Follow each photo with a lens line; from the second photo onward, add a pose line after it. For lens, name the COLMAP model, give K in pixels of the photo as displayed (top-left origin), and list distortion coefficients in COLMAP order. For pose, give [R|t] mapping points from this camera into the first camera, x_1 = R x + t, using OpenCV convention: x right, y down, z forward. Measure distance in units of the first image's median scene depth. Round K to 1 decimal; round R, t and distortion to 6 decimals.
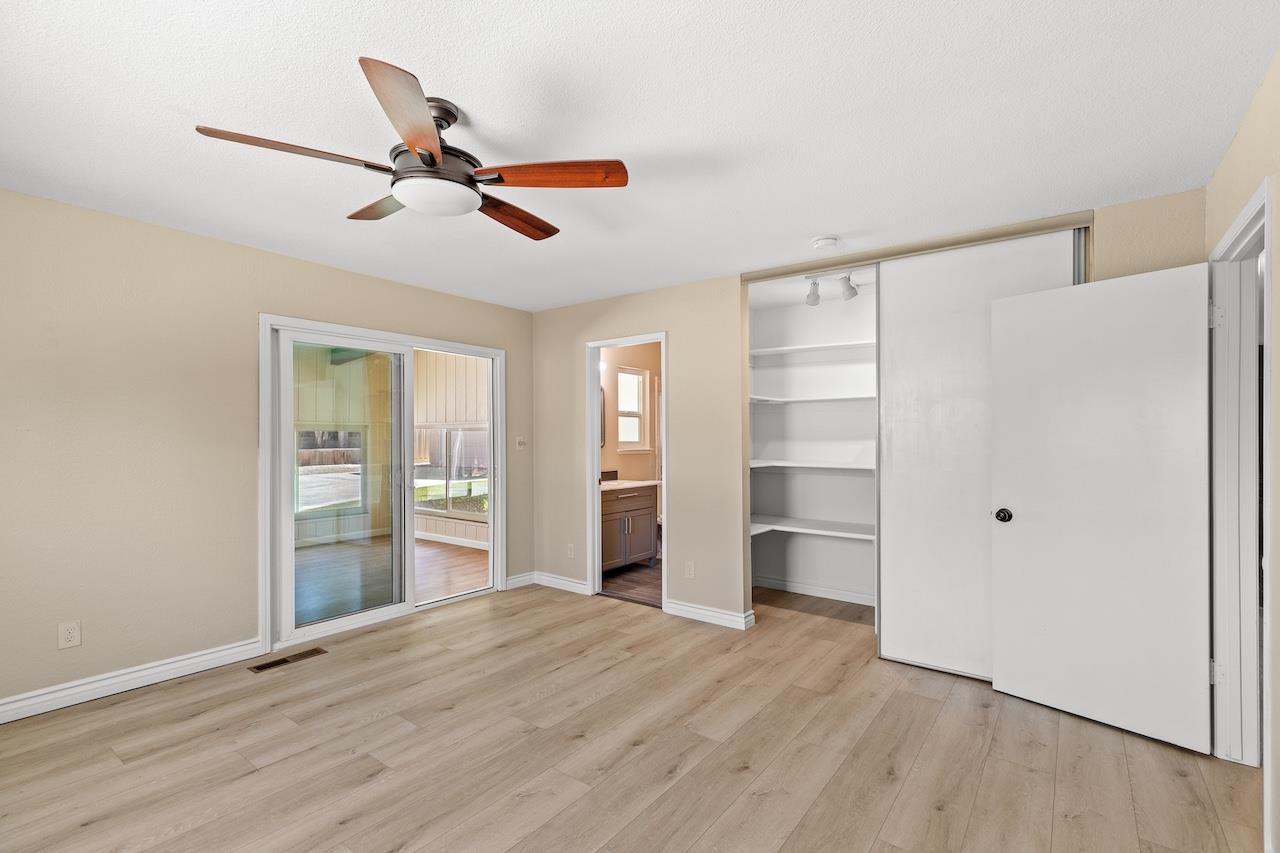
lens RADIAL K [[582.8, 0, 632.9], [0, 582.8, 438.6], [0, 0, 1]] dist [0.008461, -0.000596]
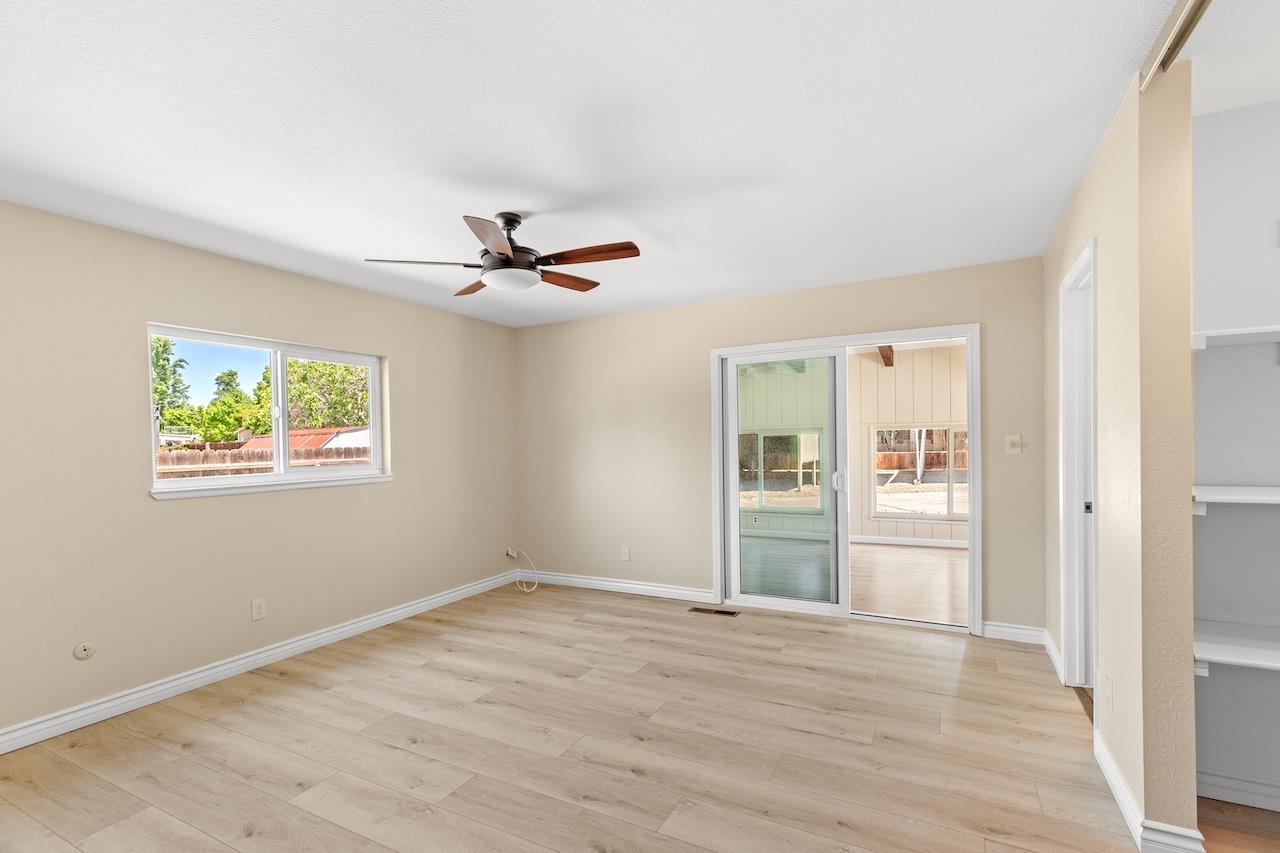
lens RADIAL K [[582.8, 0, 632.9], [0, 582.8, 438.6], [0, 0, 1]] dist [0.008461, -0.000596]
pose [[0.165772, -0.012120, -0.986090, 0.809357], [0.013739, 0.999856, -0.009979, 0.002747], [0.986068, -0.011894, 0.165915, 0.739472]]
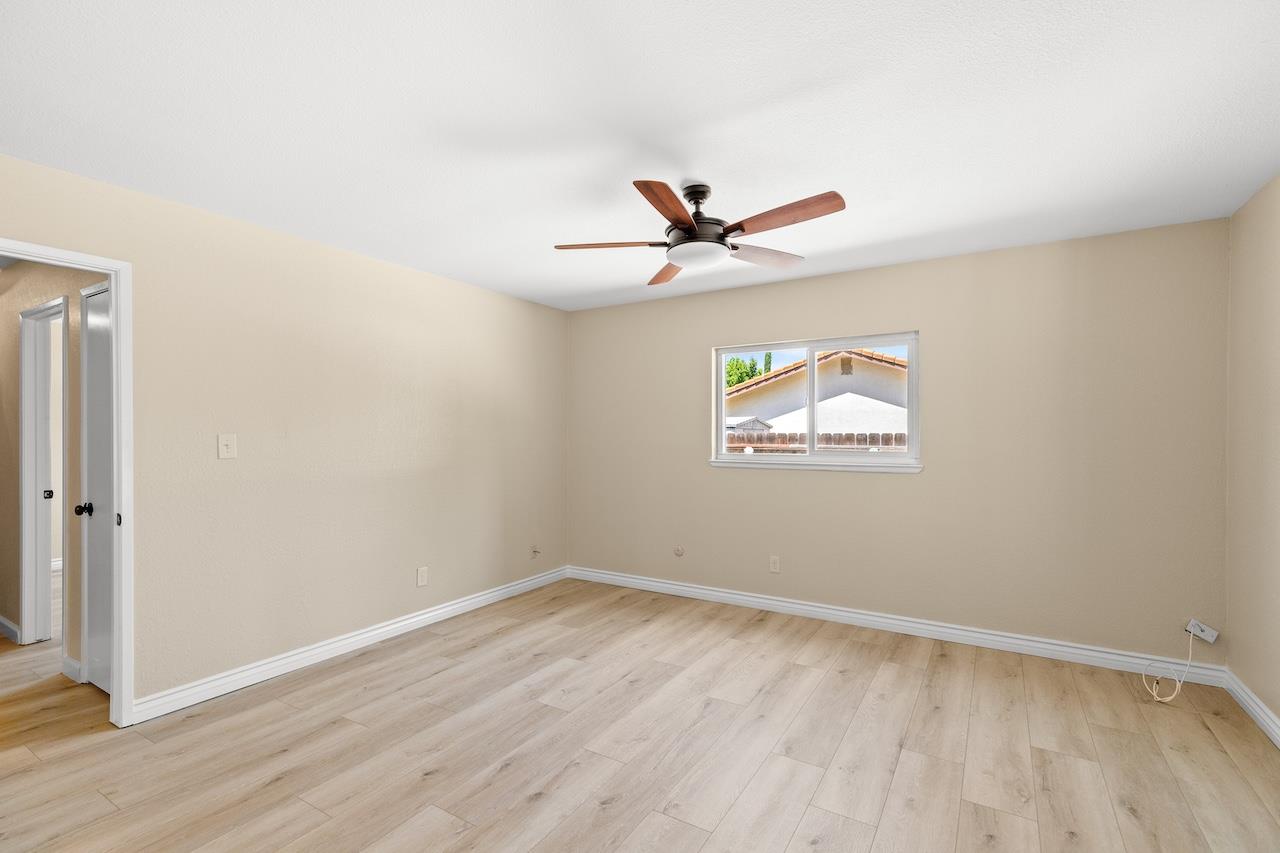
lens RADIAL K [[583.8, 0, 640.0], [0, 583.8, 426.5], [0, 0, 1]] dist [0.002574, -0.000172]
pose [[-0.993913, -0.003168, -0.110122, -0.040966], [-0.003140, 0.999995, -0.000426, -0.014016], [0.110123, -0.000078, -0.993918, 1.627200]]
